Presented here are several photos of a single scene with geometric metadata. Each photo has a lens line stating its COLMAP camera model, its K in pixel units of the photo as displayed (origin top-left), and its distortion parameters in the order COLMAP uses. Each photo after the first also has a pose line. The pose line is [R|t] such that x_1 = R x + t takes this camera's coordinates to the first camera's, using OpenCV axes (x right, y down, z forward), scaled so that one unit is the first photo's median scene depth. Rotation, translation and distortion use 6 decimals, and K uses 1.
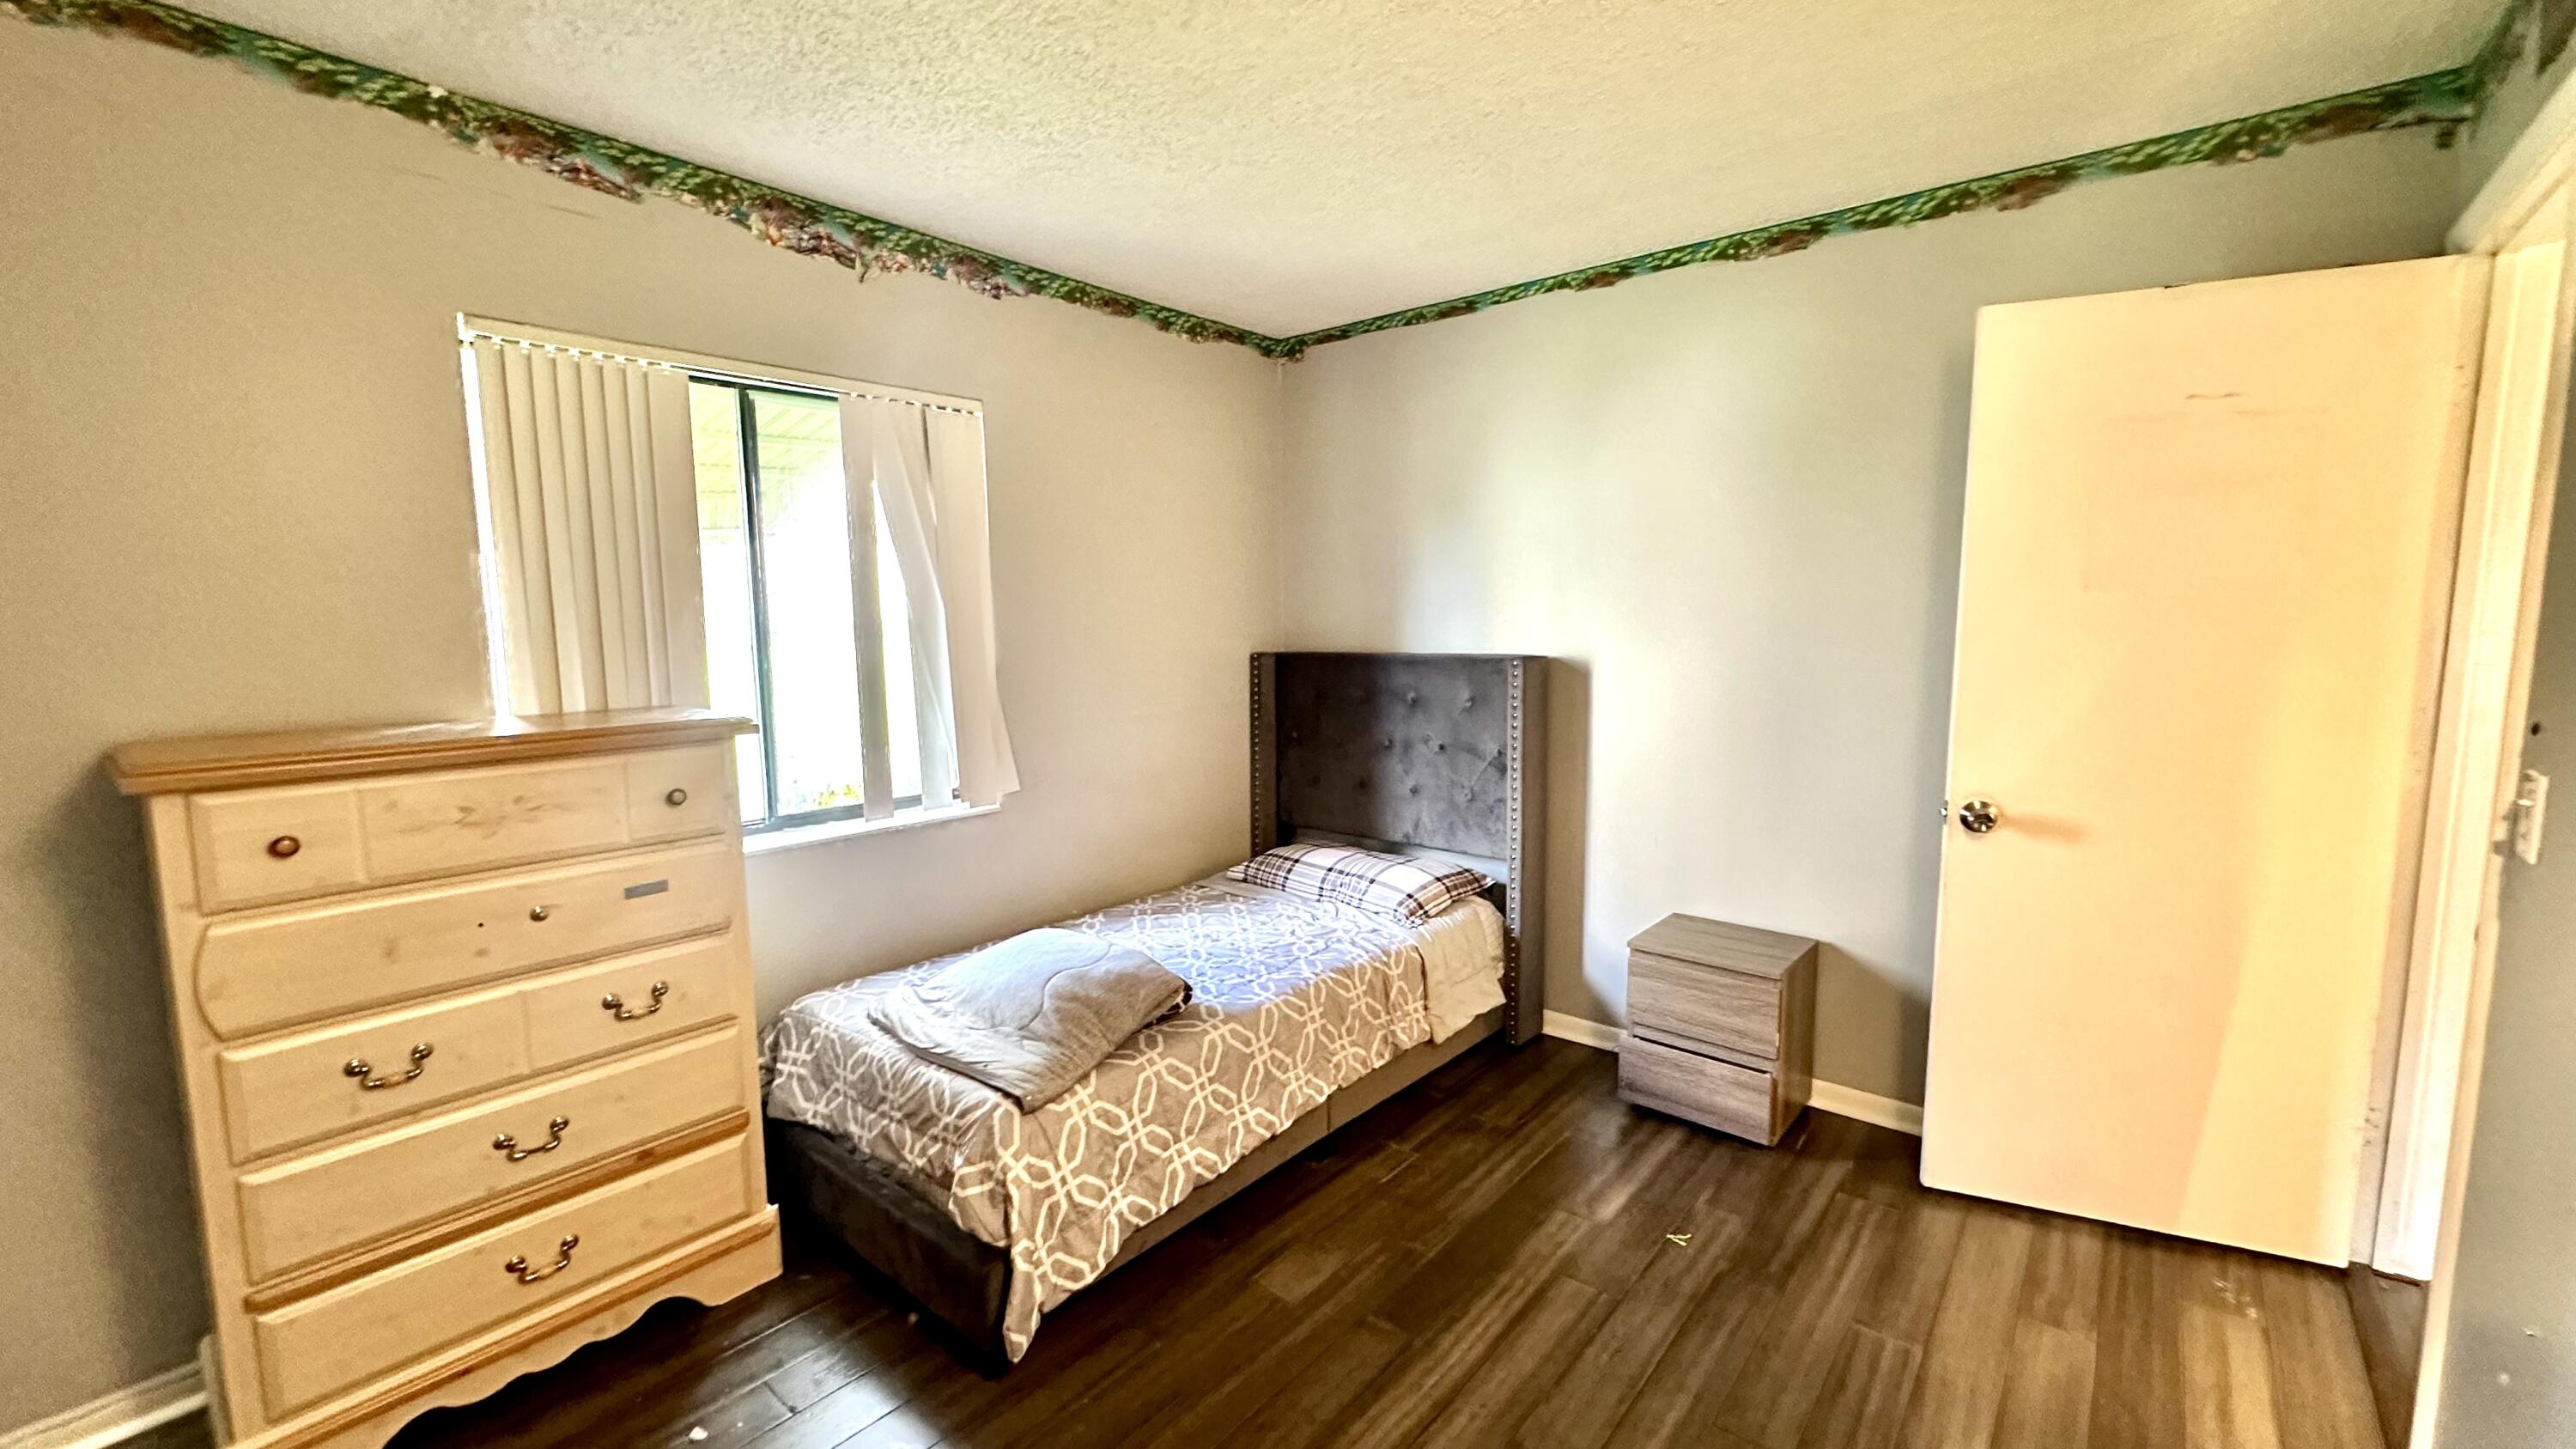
lens RADIAL K [[1031.6, 0, 1287.5], [0, 1031.6, 723.4], [0, 0, 1]] dist [-0.002686, 0.000812]
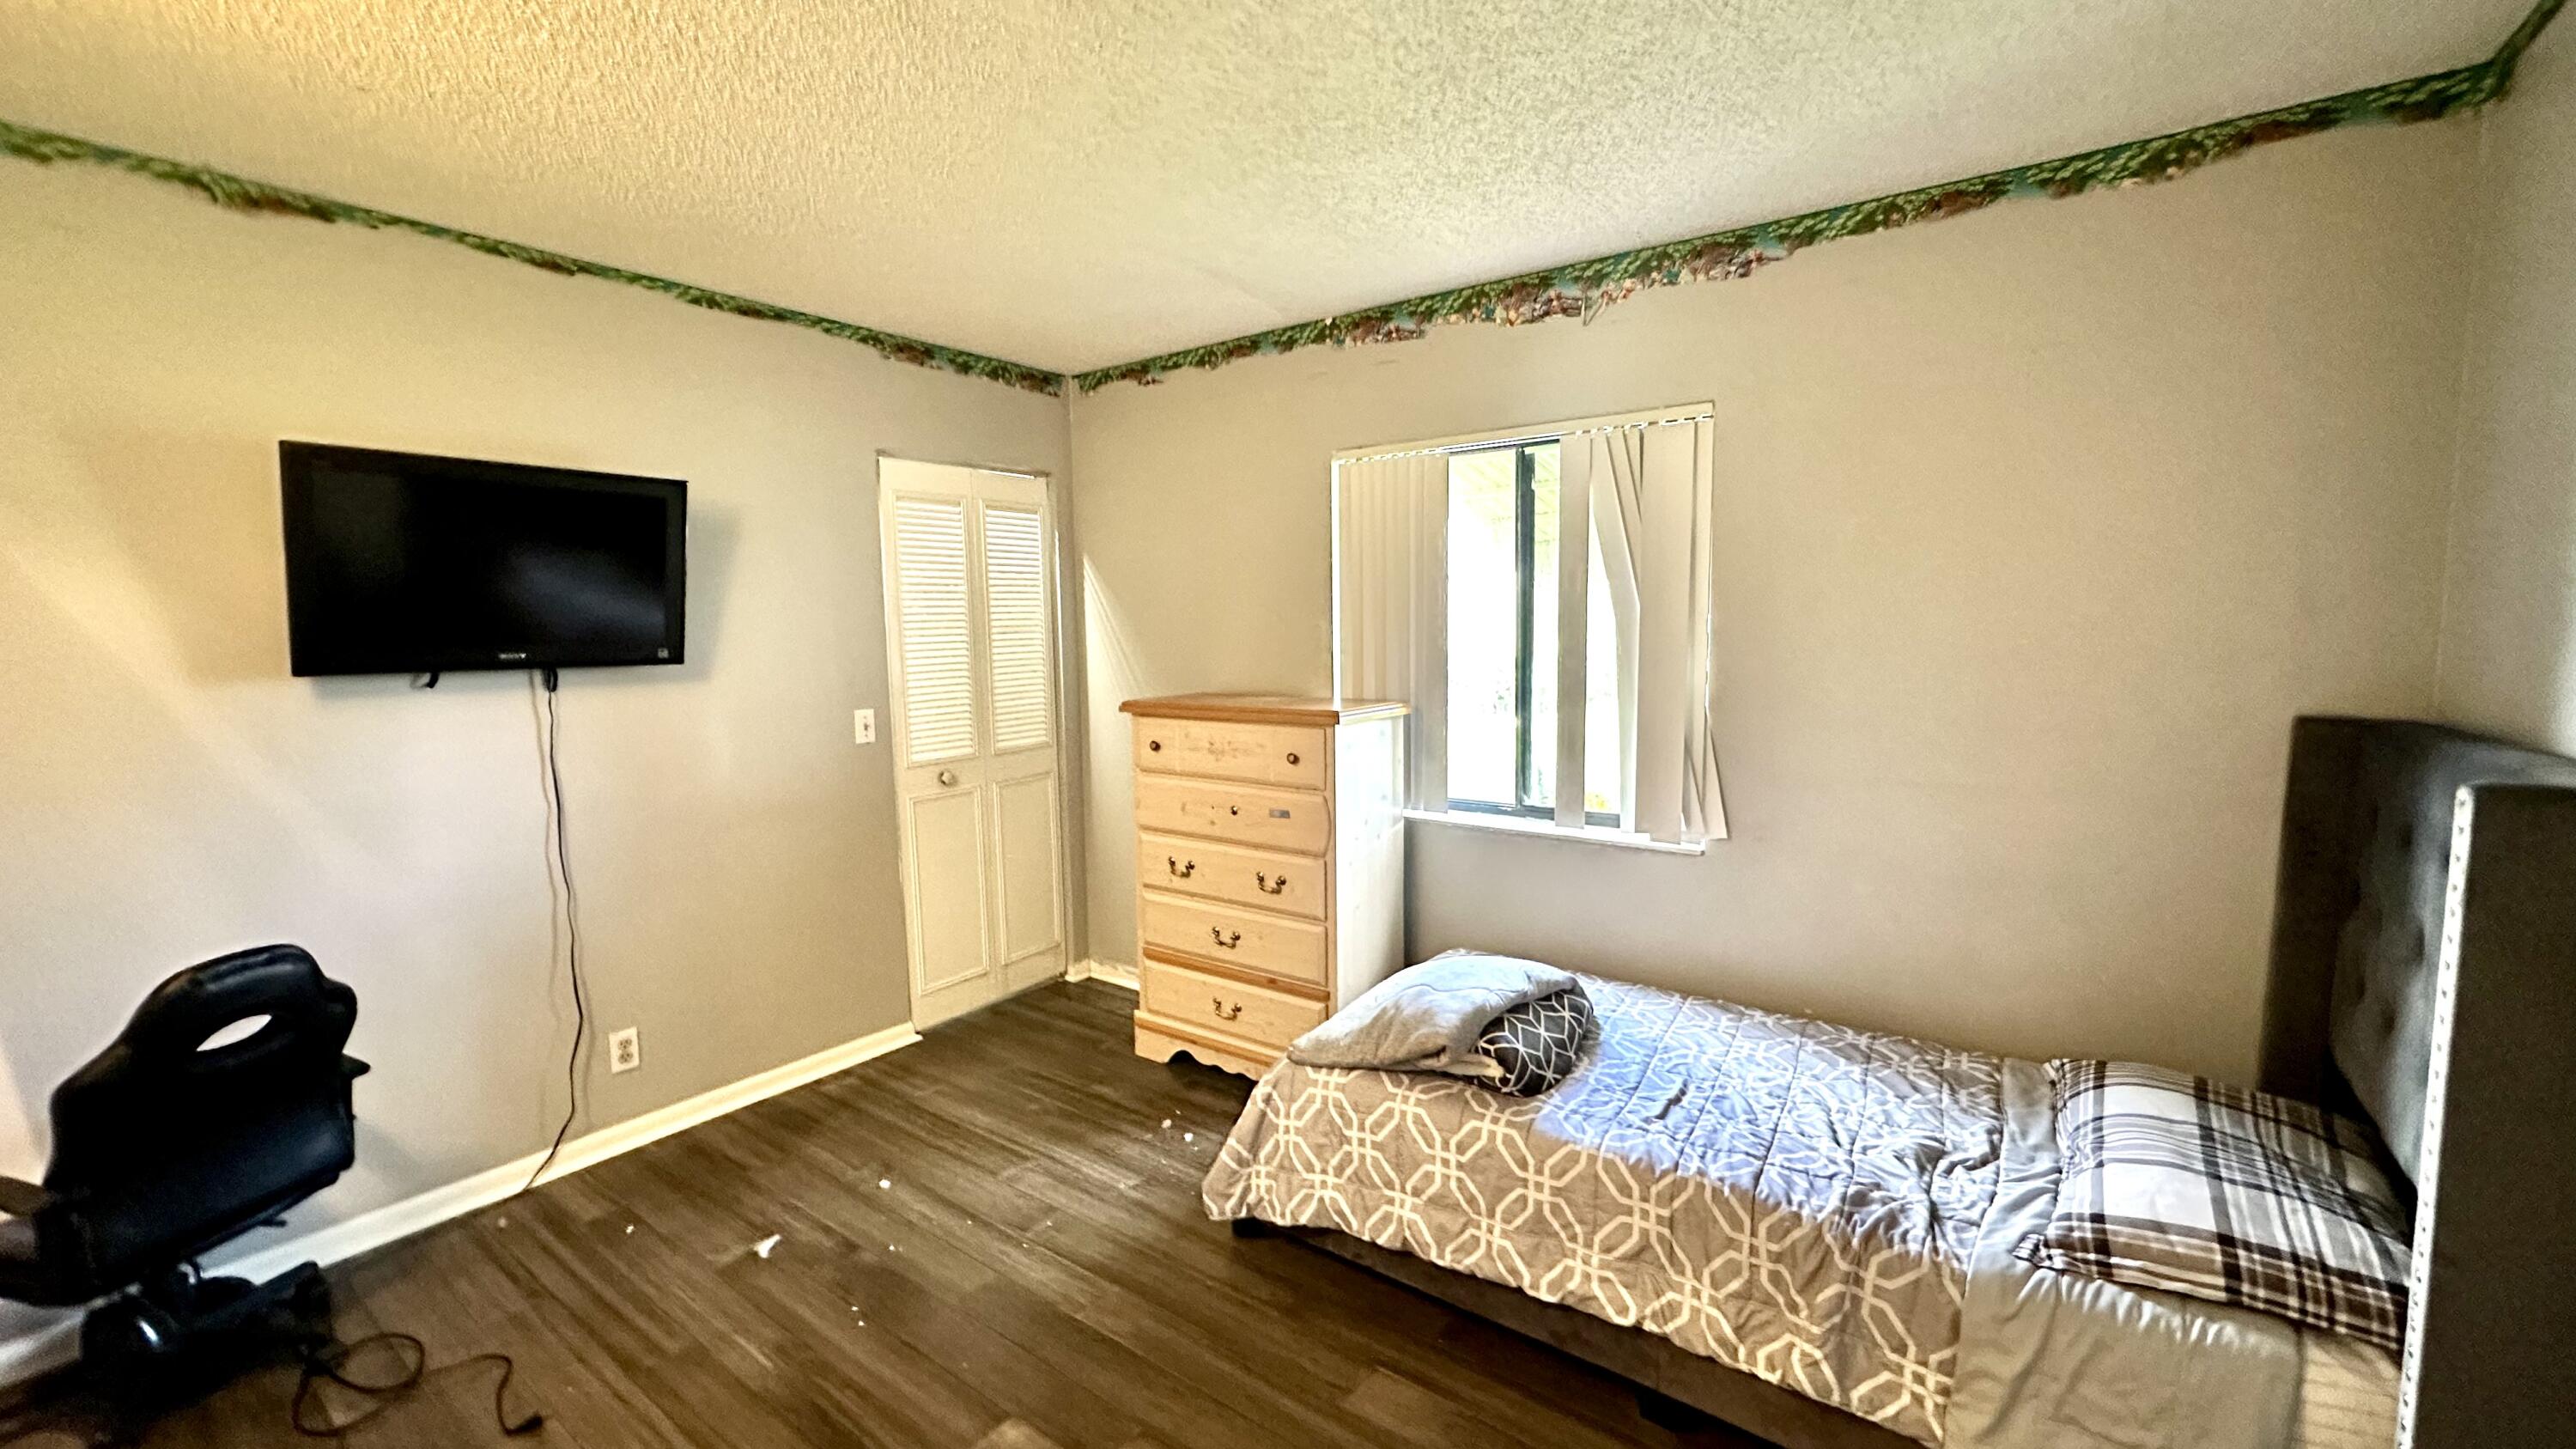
lens RADIAL K [[1031.6, 0, 1286.7], [0, 1031.6, 722.6], [0, 0, 1]] dist [-0.002686, 0.000812]
pose [[0.060244, 0.103972, -0.992754, 0.781482], [-0.098512, 0.990324, 0.097739, -0.110377], [0.993311, 0.091910, 0.069904, 0.765932]]
